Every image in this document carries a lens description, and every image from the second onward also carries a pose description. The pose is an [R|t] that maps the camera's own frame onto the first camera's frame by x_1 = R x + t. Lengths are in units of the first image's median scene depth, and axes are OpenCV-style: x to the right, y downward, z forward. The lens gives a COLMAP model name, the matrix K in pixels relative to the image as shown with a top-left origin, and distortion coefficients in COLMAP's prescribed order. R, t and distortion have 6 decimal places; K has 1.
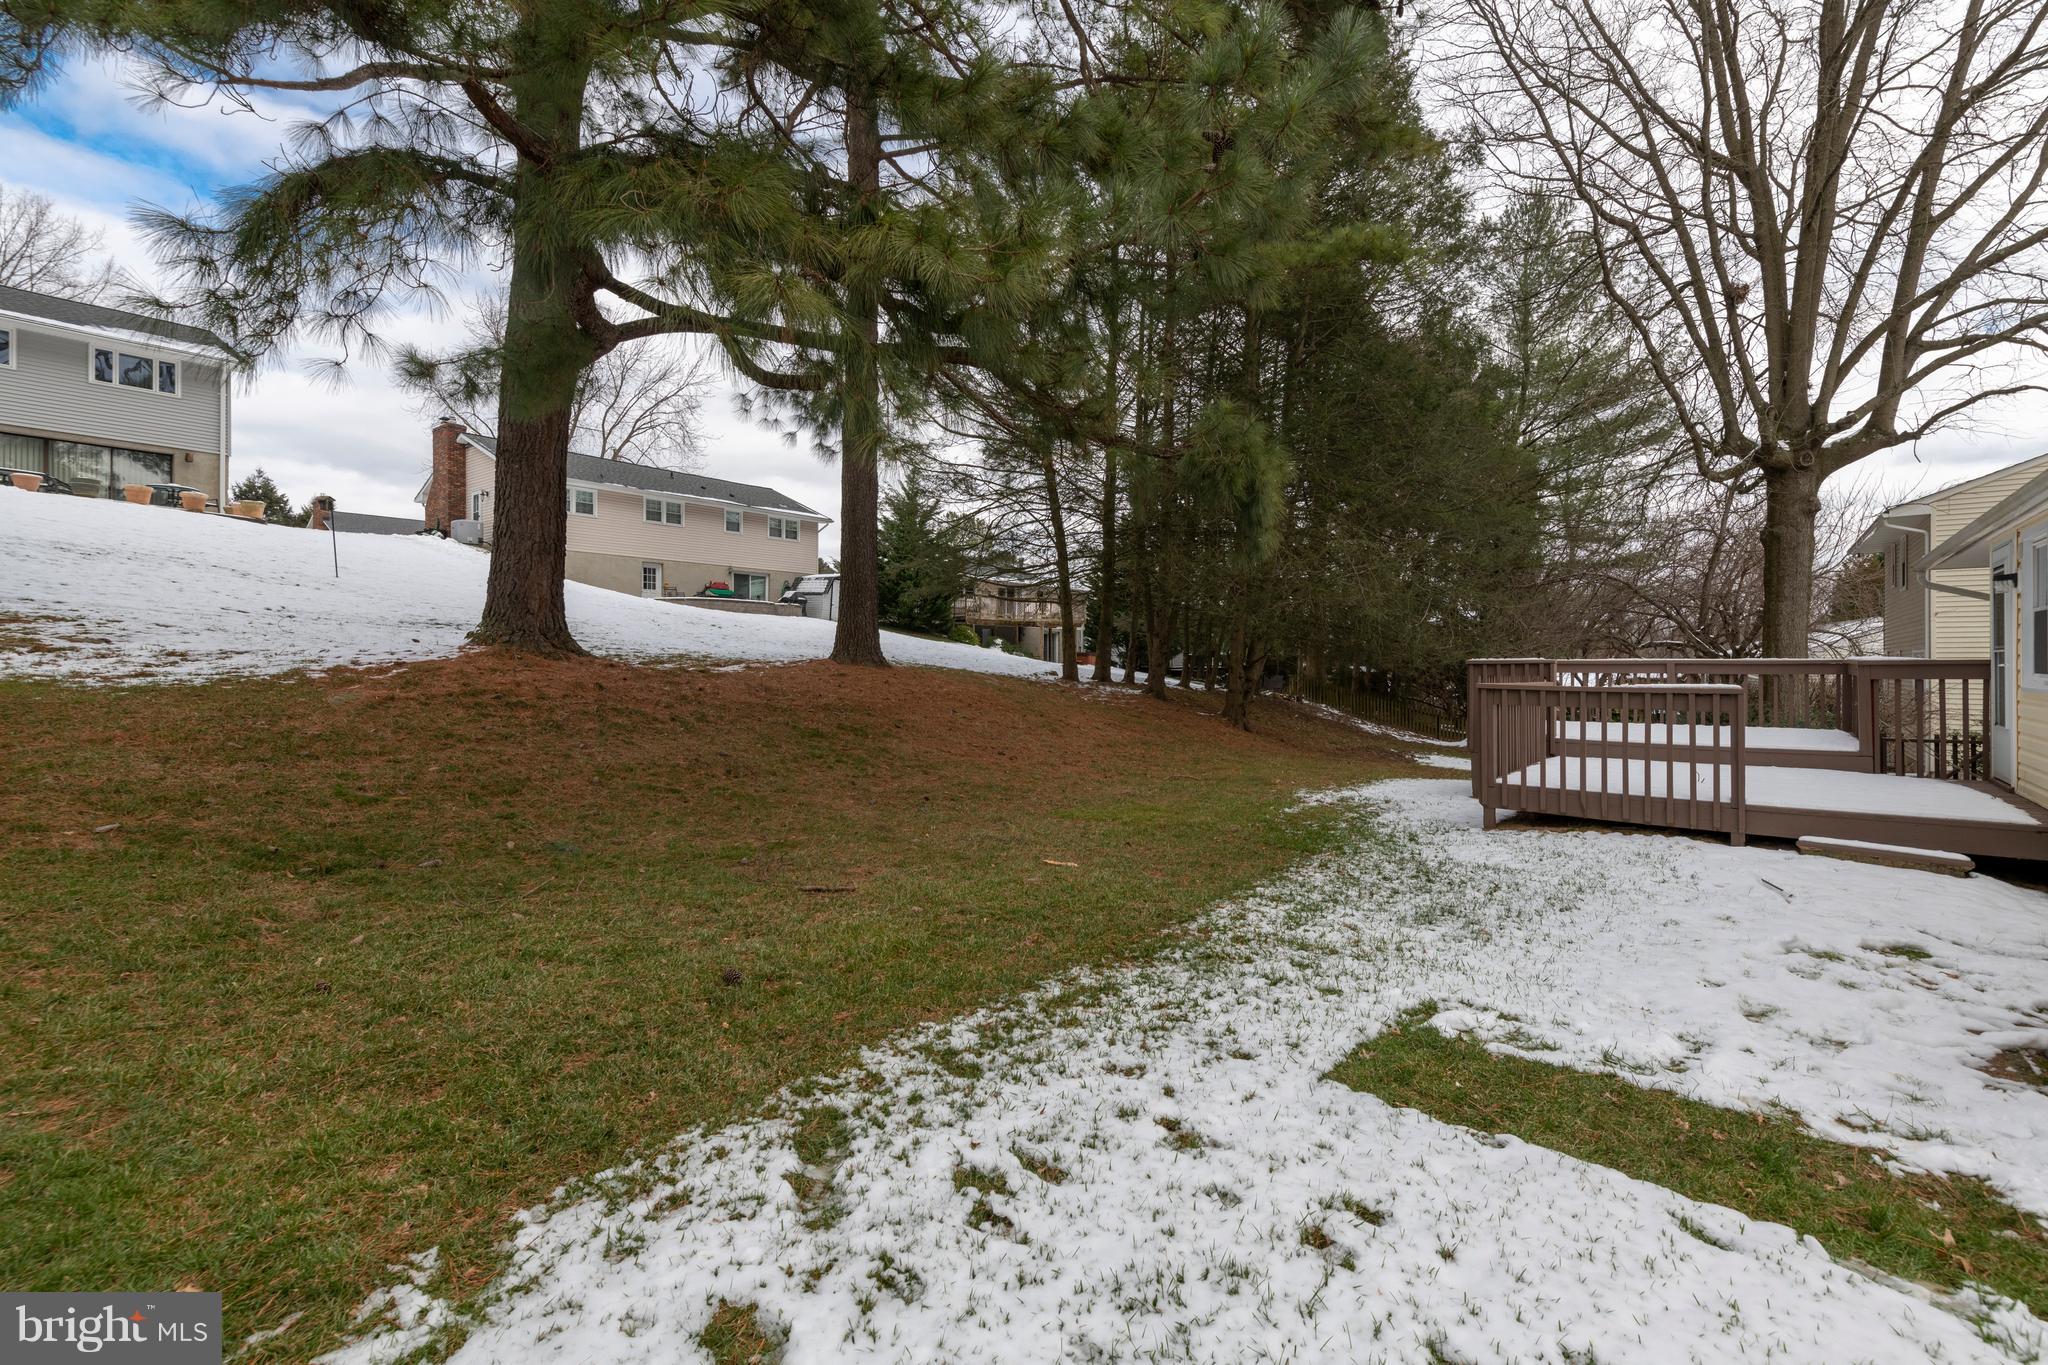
lens RADIAL K [[887.3, 0, 1028.9], [0, 887.3, 669.0], [0, 0, 1]] dist [0.004001, -0.001800]
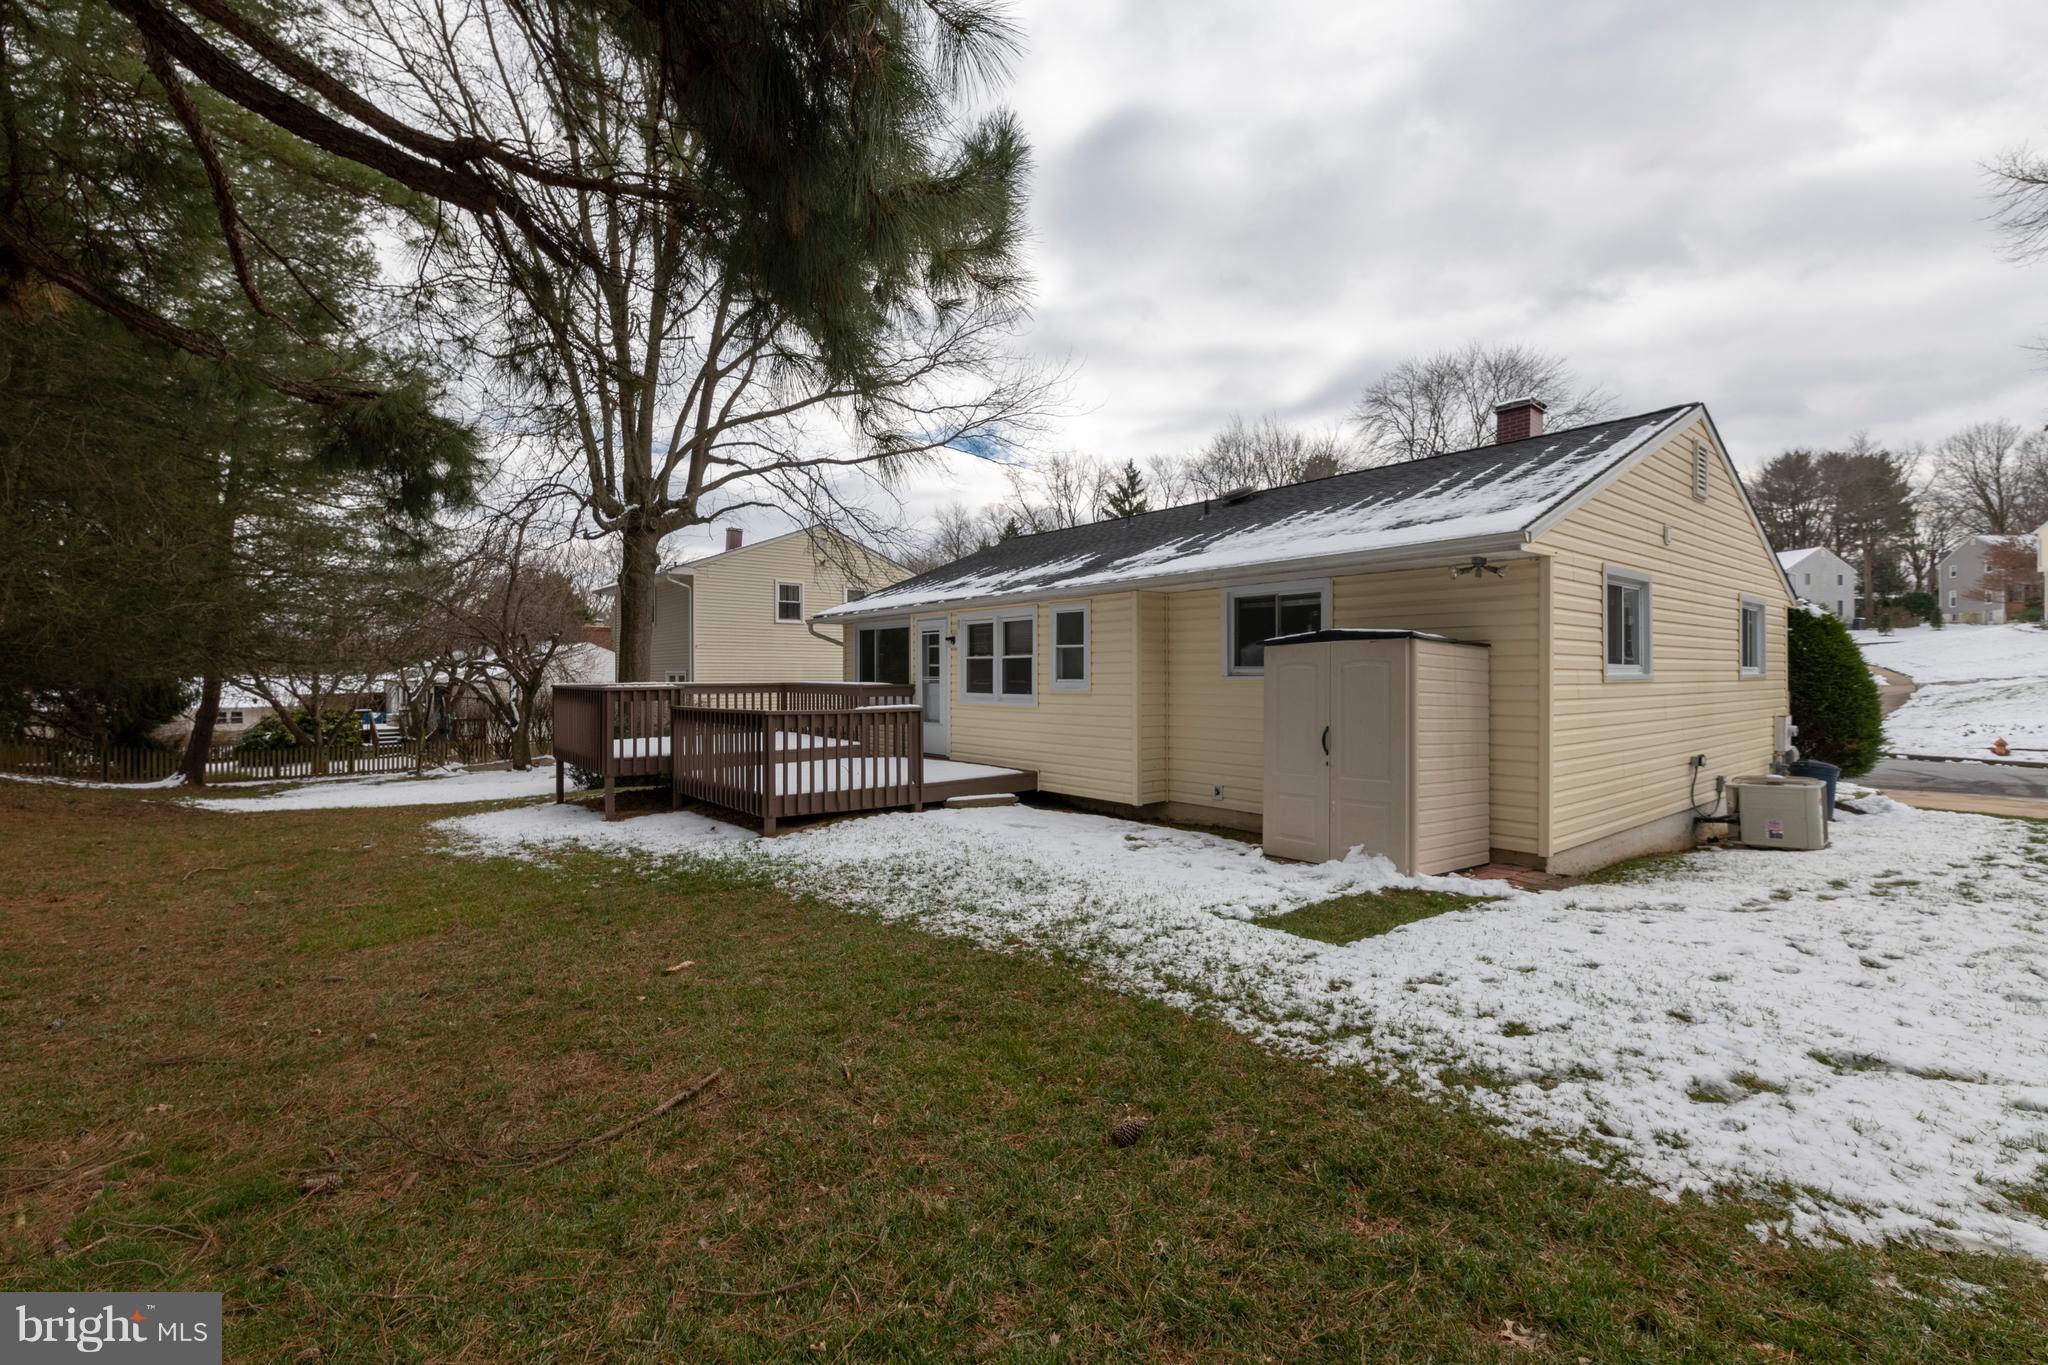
lens RADIAL K [[887.3, 0, 1013.7], [0, 887.3, 681.4], [0, 0, 1]] dist [0.004001, -0.001800]
pose [[0.208858, -0.009317, 0.977902, -0.986372], [0.008781, 0.999932, 0.007651, -0.049441], [-0.977907, 0.006989, 0.208926, 0.828094]]
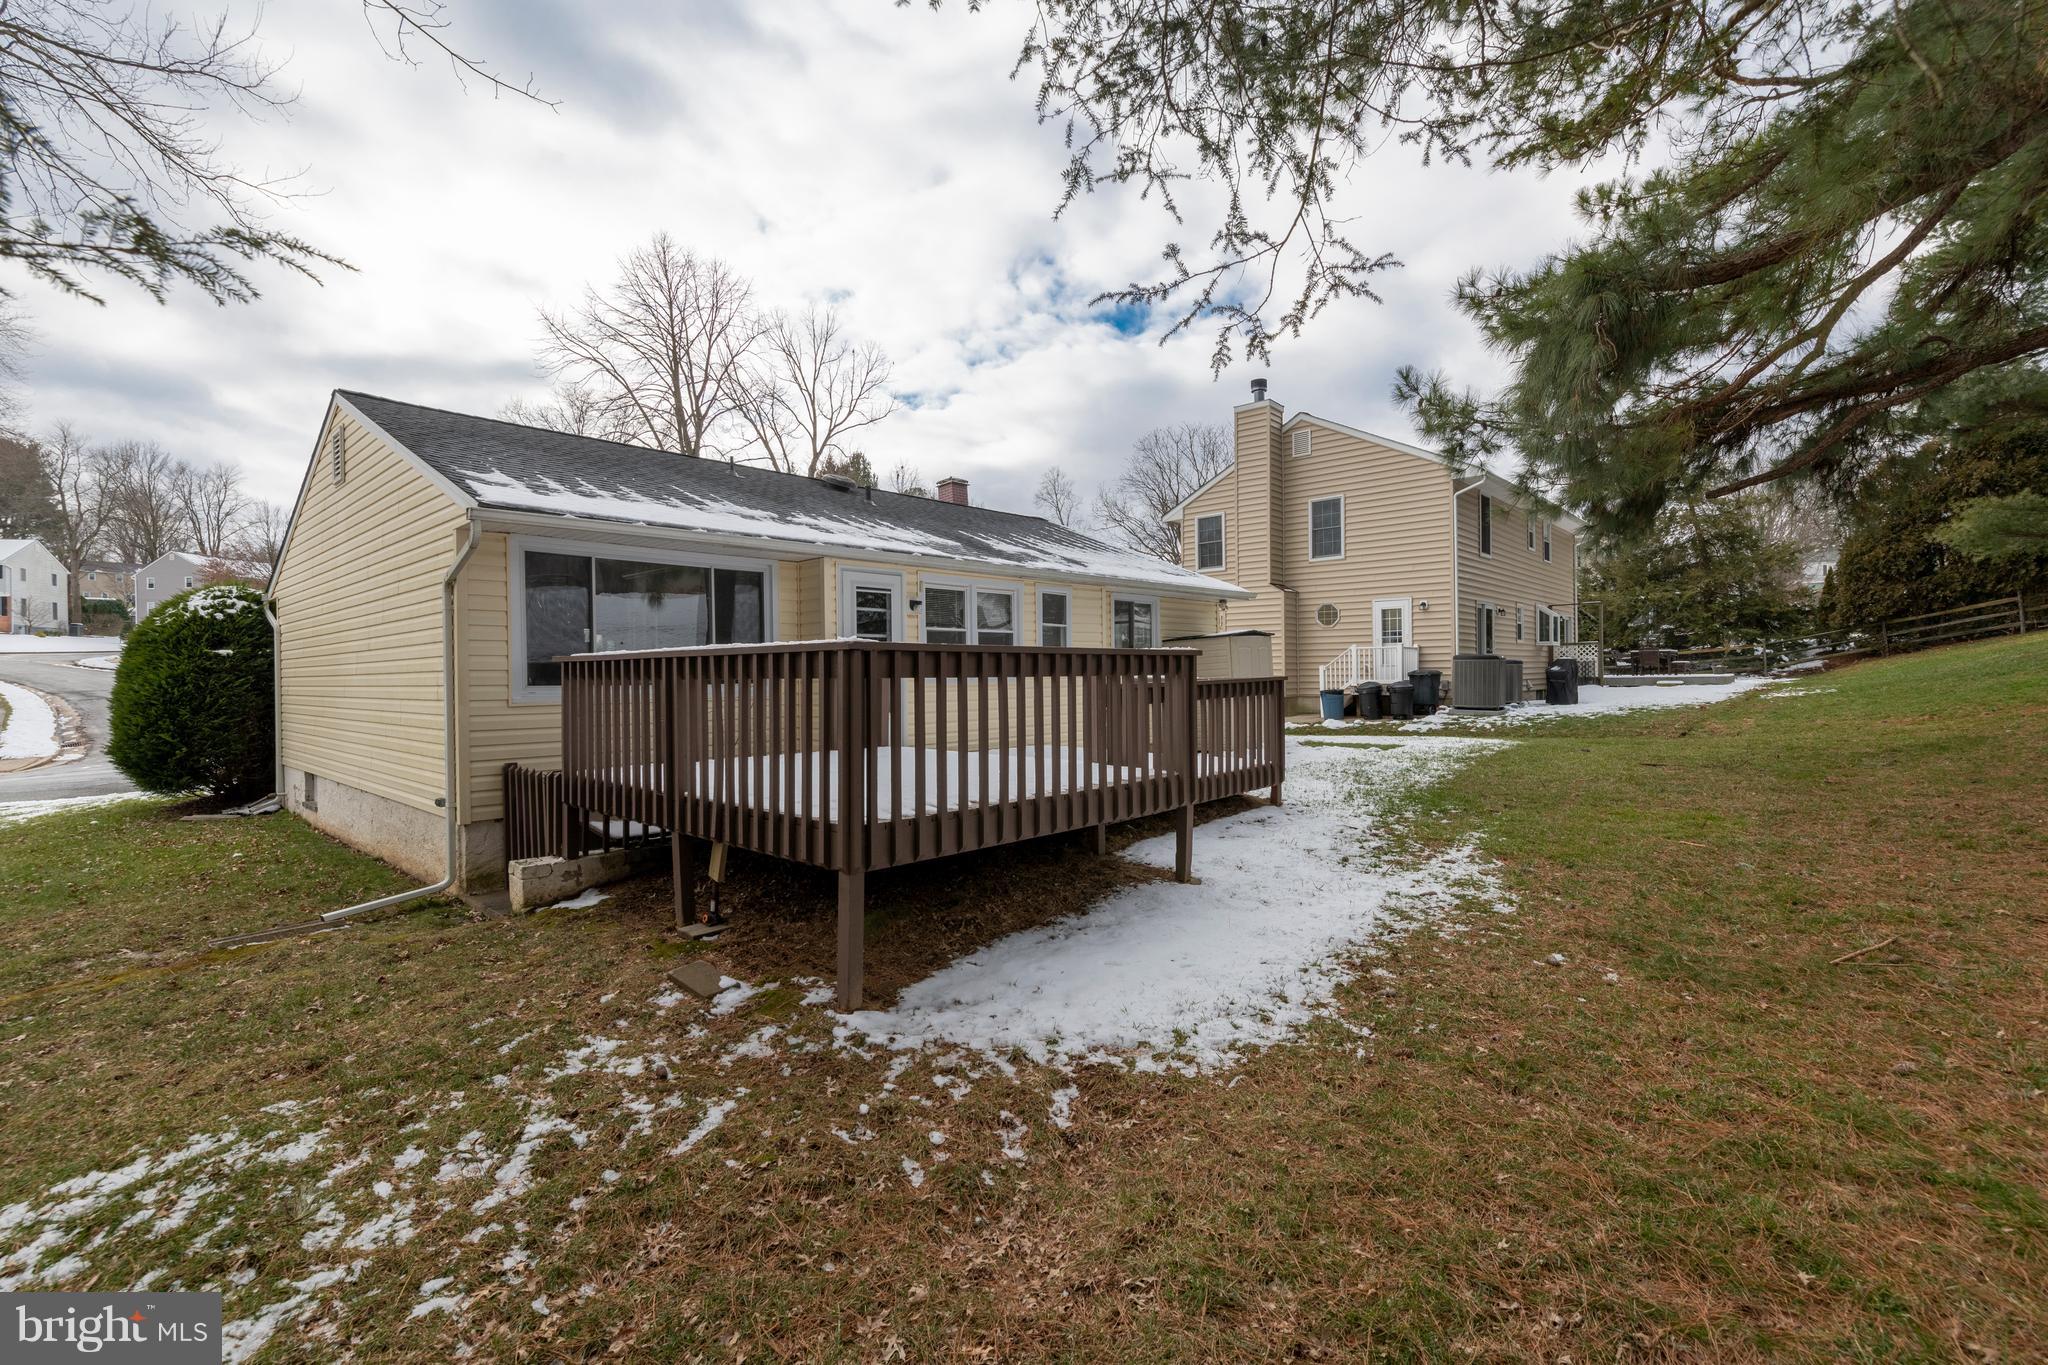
lens RADIAL K [[887.3, 0, 1016.5], [0, 887.3, 671.5], [0, 0, 1]] dist [0.004001, -0.001800]
pose [[-0.998210, 0.010406, 0.058890, 1.364359], [0.010746, 0.999927, 0.005451, -0.002604], [-0.058829, 0.006074, -0.998250, 3.835489]]
